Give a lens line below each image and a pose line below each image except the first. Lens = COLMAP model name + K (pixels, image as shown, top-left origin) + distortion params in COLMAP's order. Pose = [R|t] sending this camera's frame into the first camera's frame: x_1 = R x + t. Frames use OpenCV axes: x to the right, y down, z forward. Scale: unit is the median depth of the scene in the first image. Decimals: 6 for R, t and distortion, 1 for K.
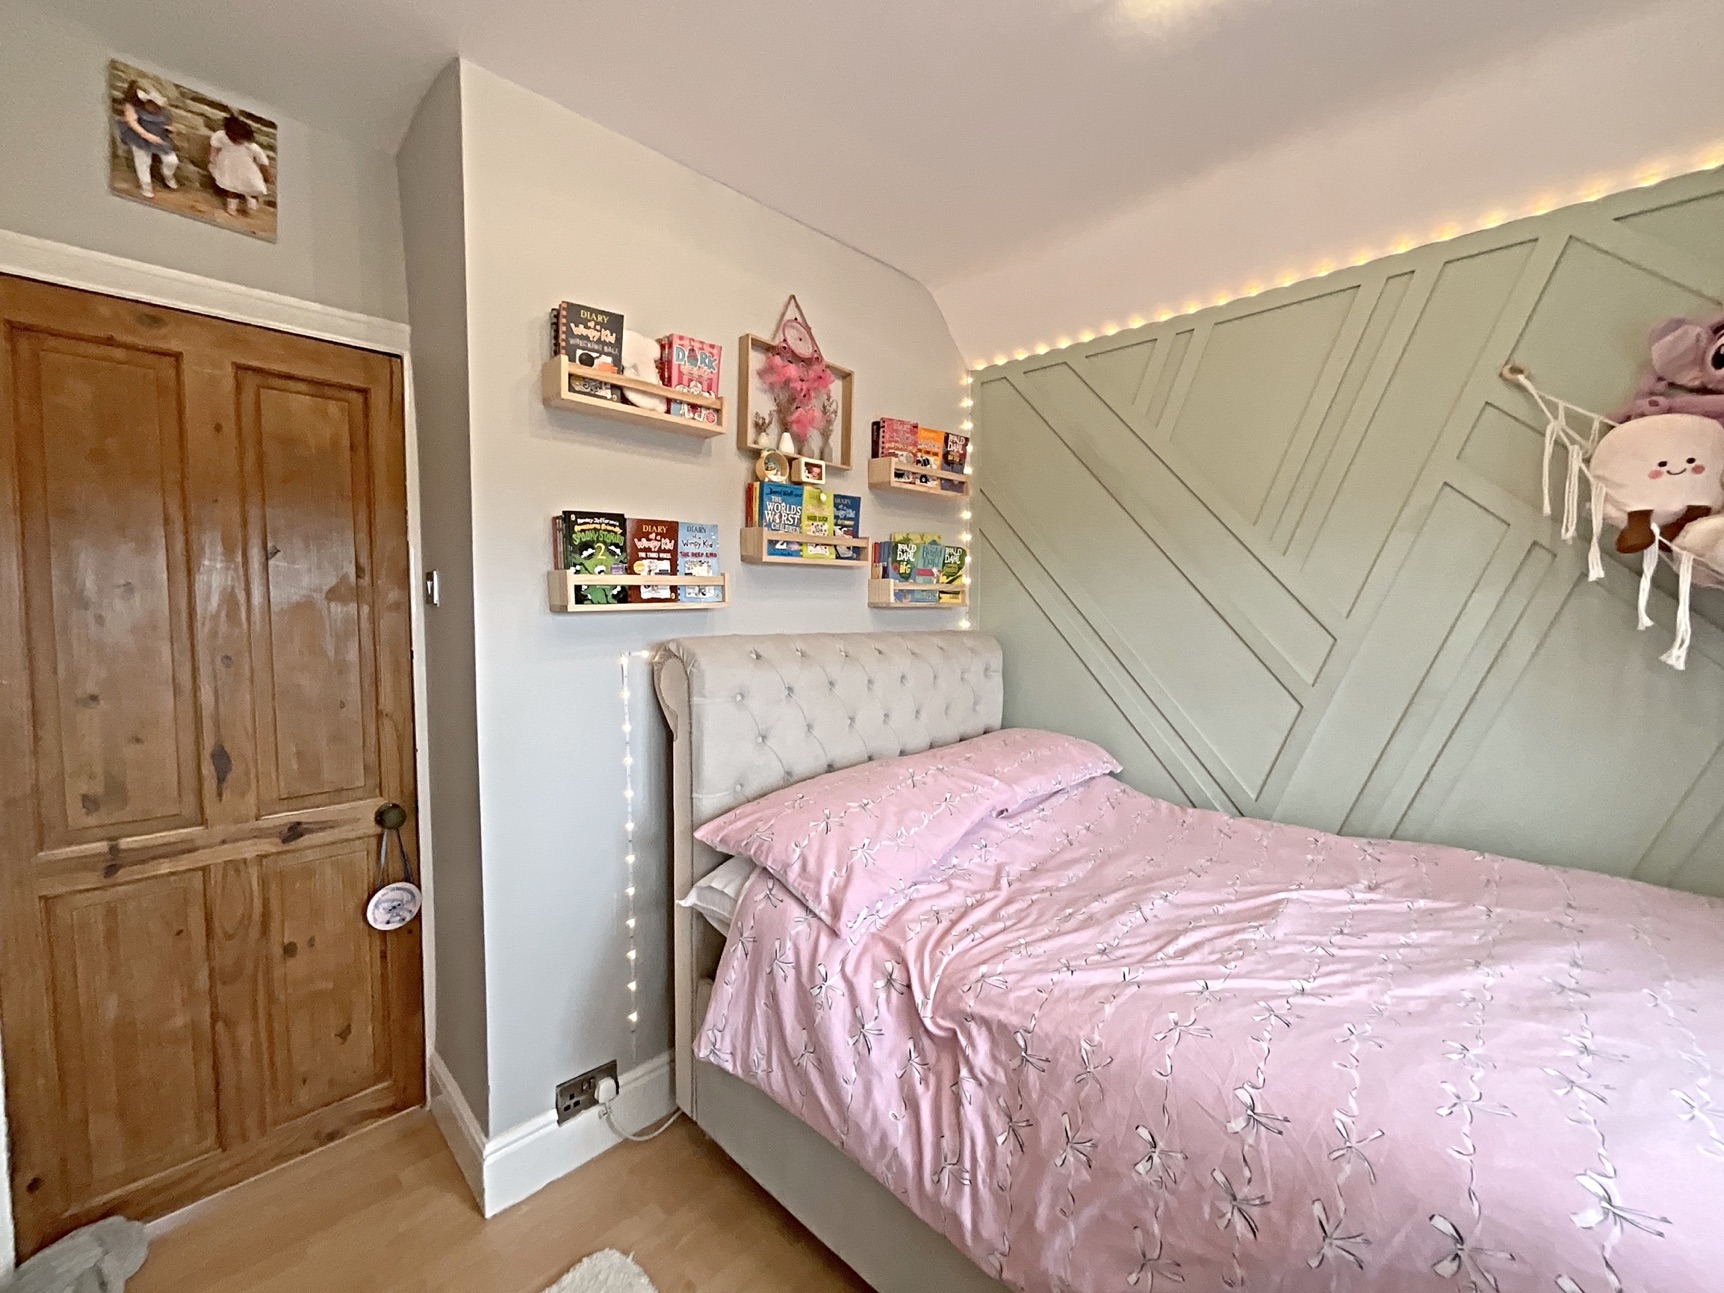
lens RADIAL K [[698.5, 0, 859.7], [0, 698.5, 647.2], [0, 0, 1]] dist [-0.005001, -0.000045]
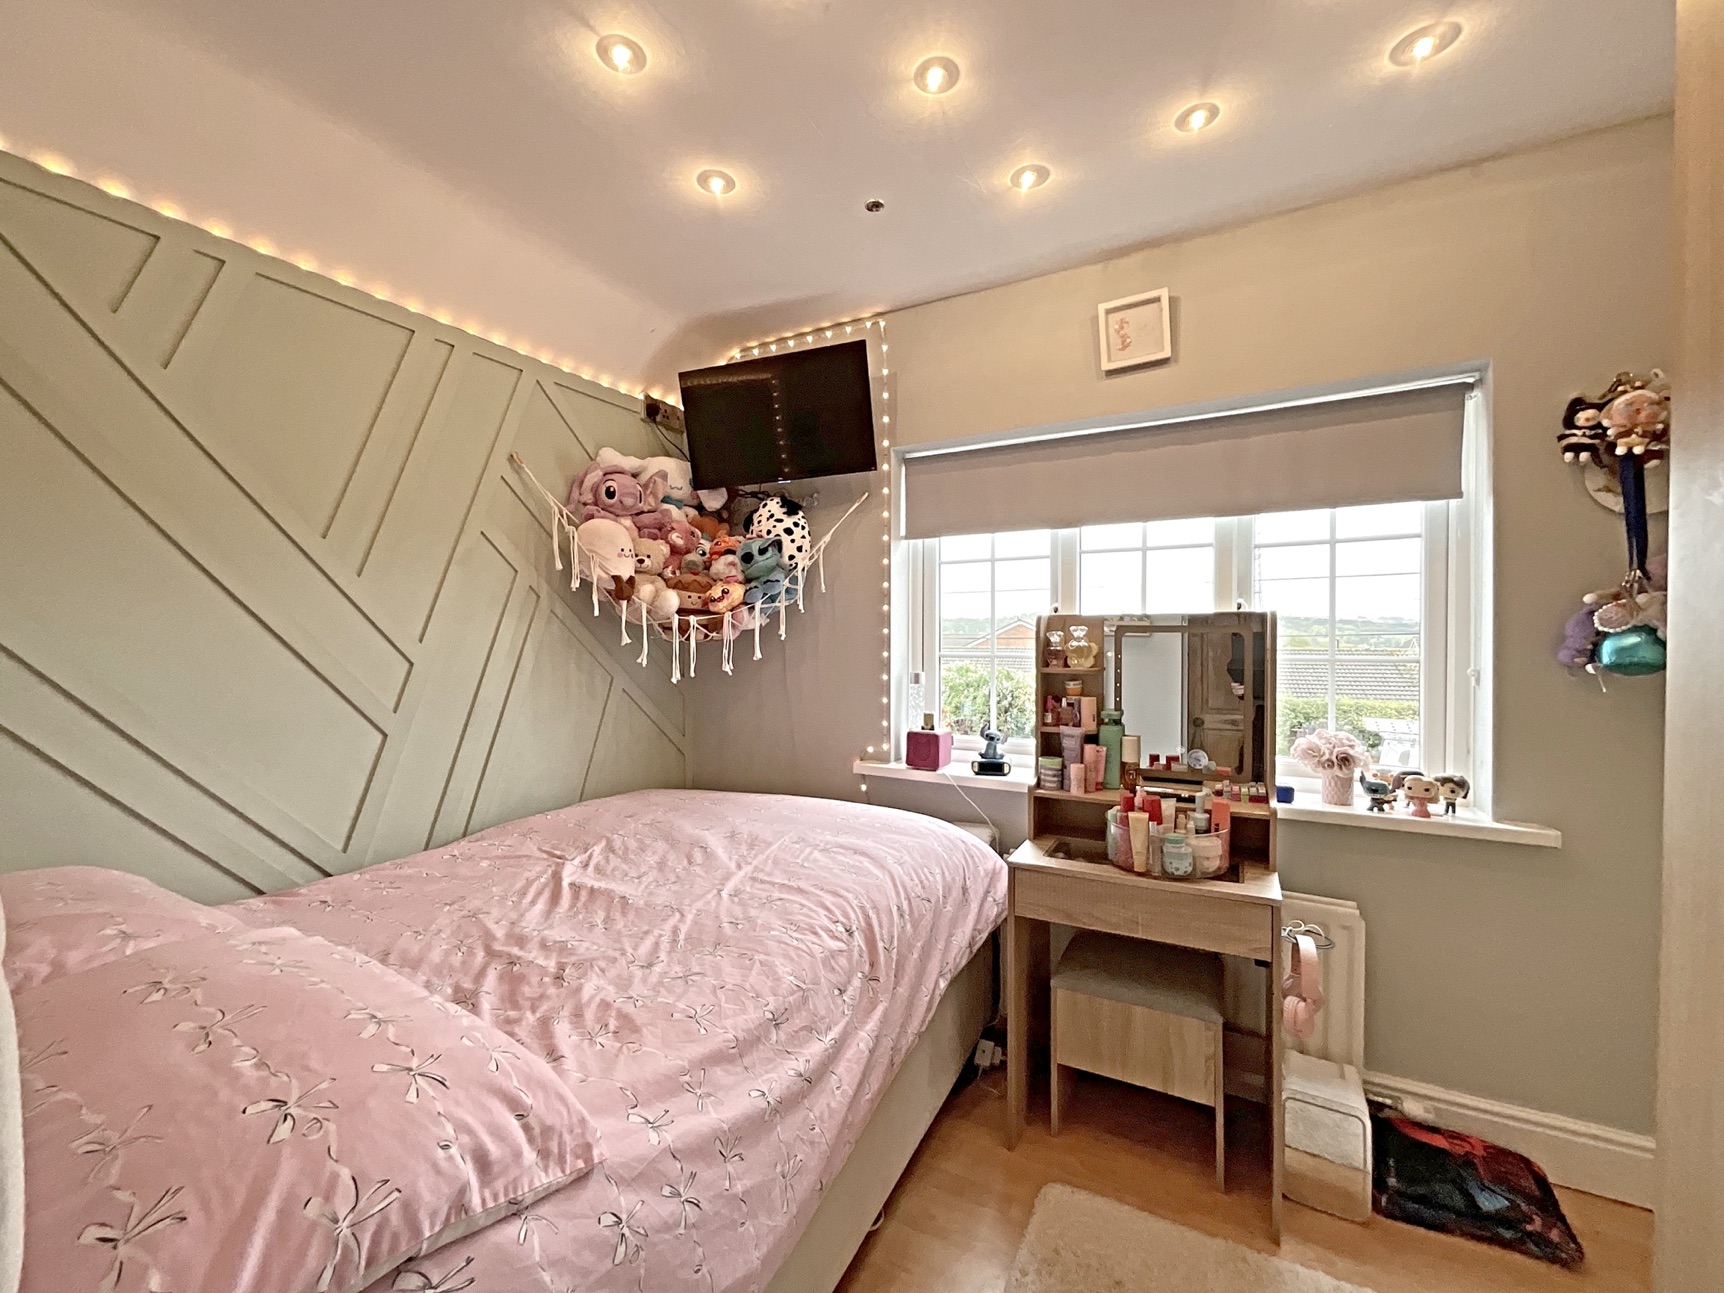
lens RADIAL K [[698.5, 0, 859.7], [0, 698.5, 647.2], [0, 0, 1]] dist [-0.005001, -0.000045]
pose [[-0.273512, -0.012564, 0.961787, -0.527239], [0.061370, 0.997649, 0.030484, -0.028784], [-0.959909, 0.067362, -0.272098, 0.704402]]
